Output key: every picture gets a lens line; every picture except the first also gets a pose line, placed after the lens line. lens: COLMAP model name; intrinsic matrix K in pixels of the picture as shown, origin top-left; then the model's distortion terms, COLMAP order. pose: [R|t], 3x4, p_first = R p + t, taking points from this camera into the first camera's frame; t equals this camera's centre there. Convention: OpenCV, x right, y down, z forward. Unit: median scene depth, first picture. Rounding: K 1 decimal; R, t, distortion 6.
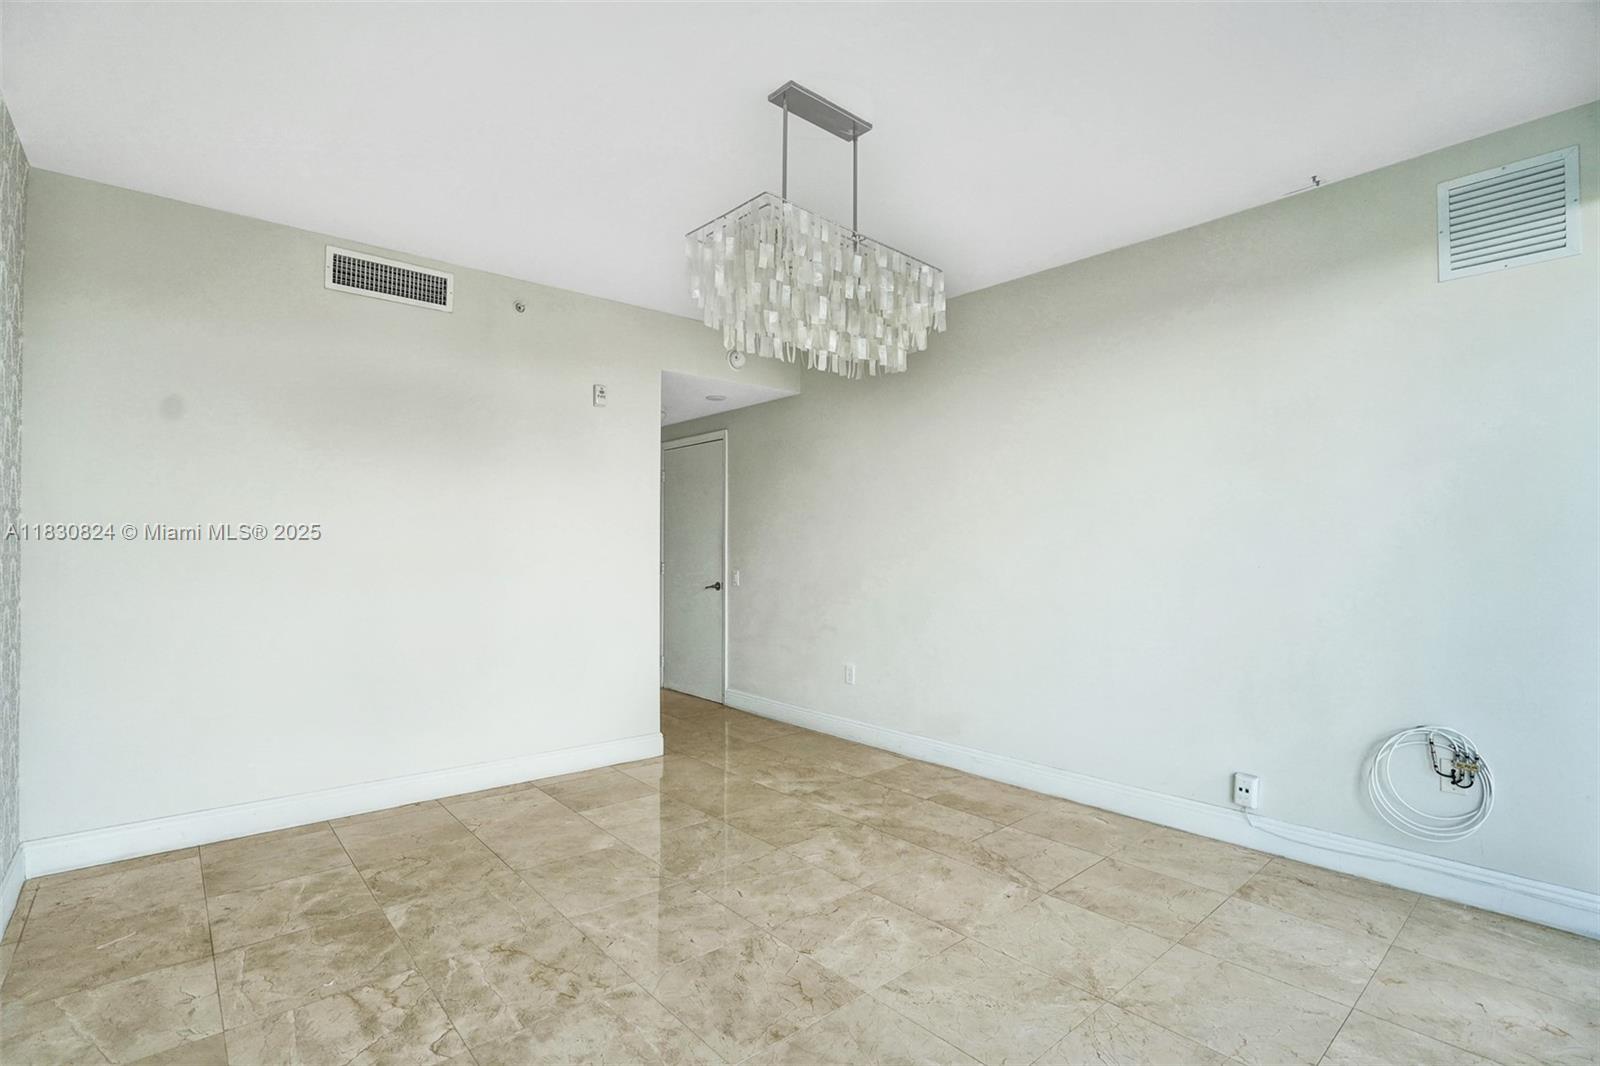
lens RADIAL K [[764.1, 0, 799.3], [0, 764.1, 540.7], [0, 0, 1]] dist [-0.053488, 0.018133]
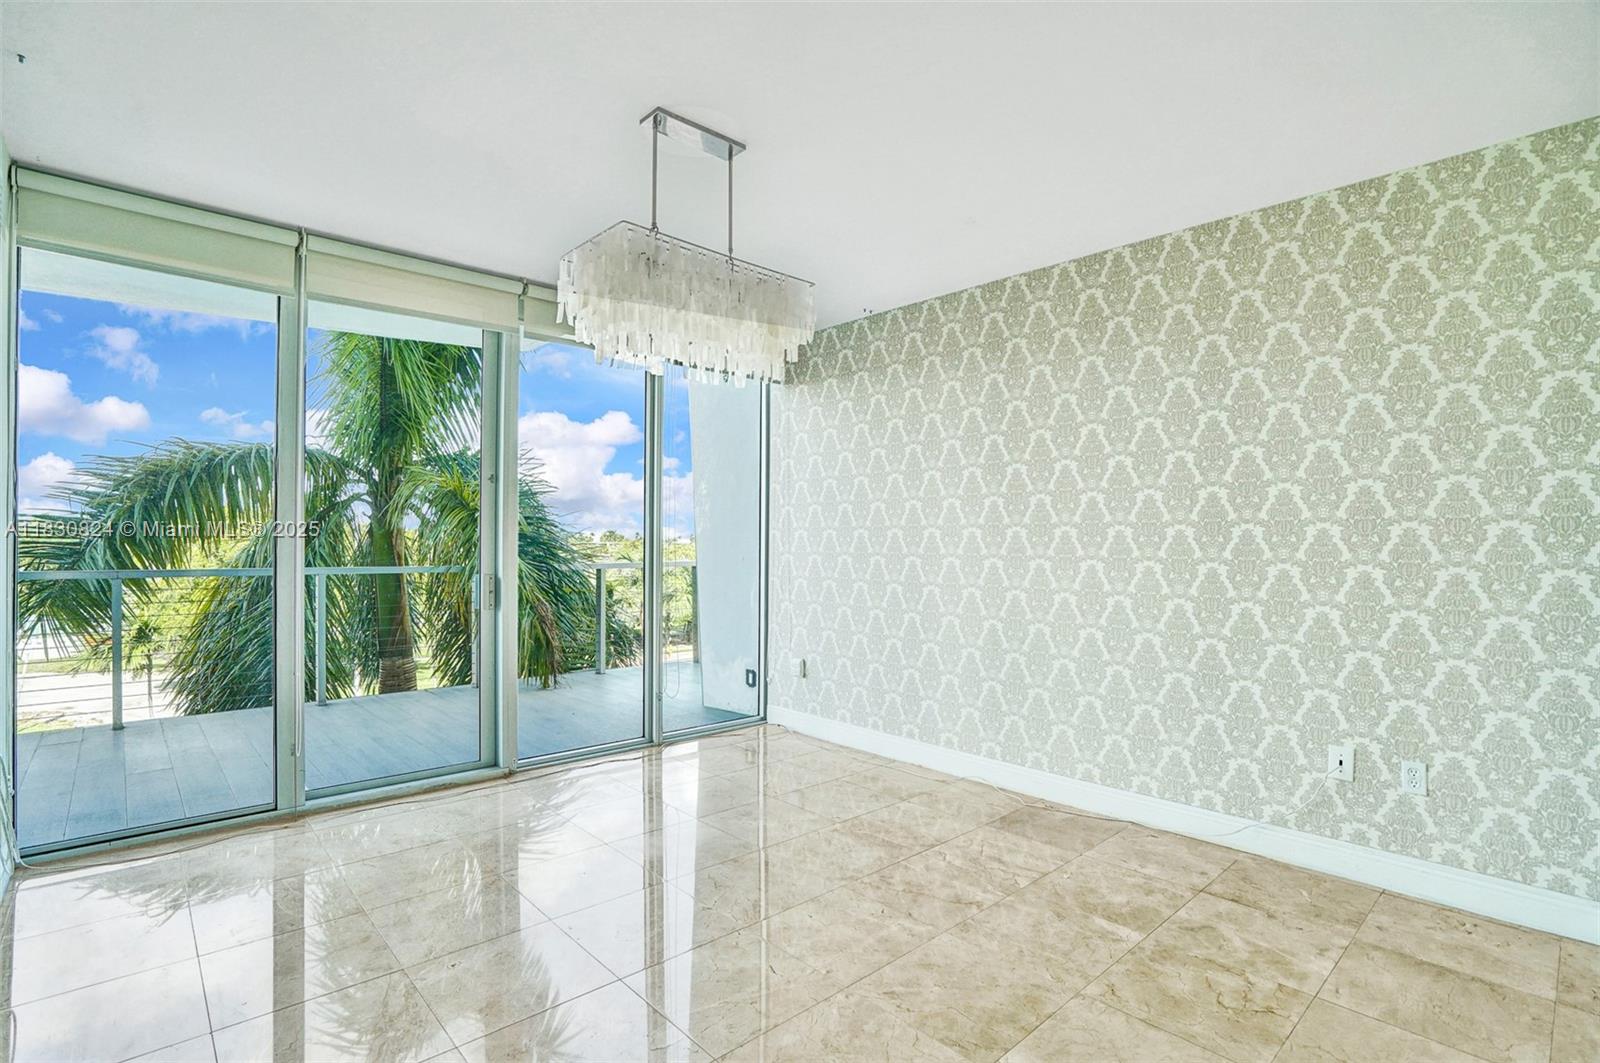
lens RADIAL K [[764.1, 0, 799.3], [0, 764.1, 539.2], [0, 0, 1]] dist [-0.053488, 0.018133]
pose [[-0.999479, -0.007777, -0.031323, -0.086918], [-0.007403, 0.999900, -0.012064, 0.003792], [0.031413, -0.011826, -0.999437, 2.029525]]
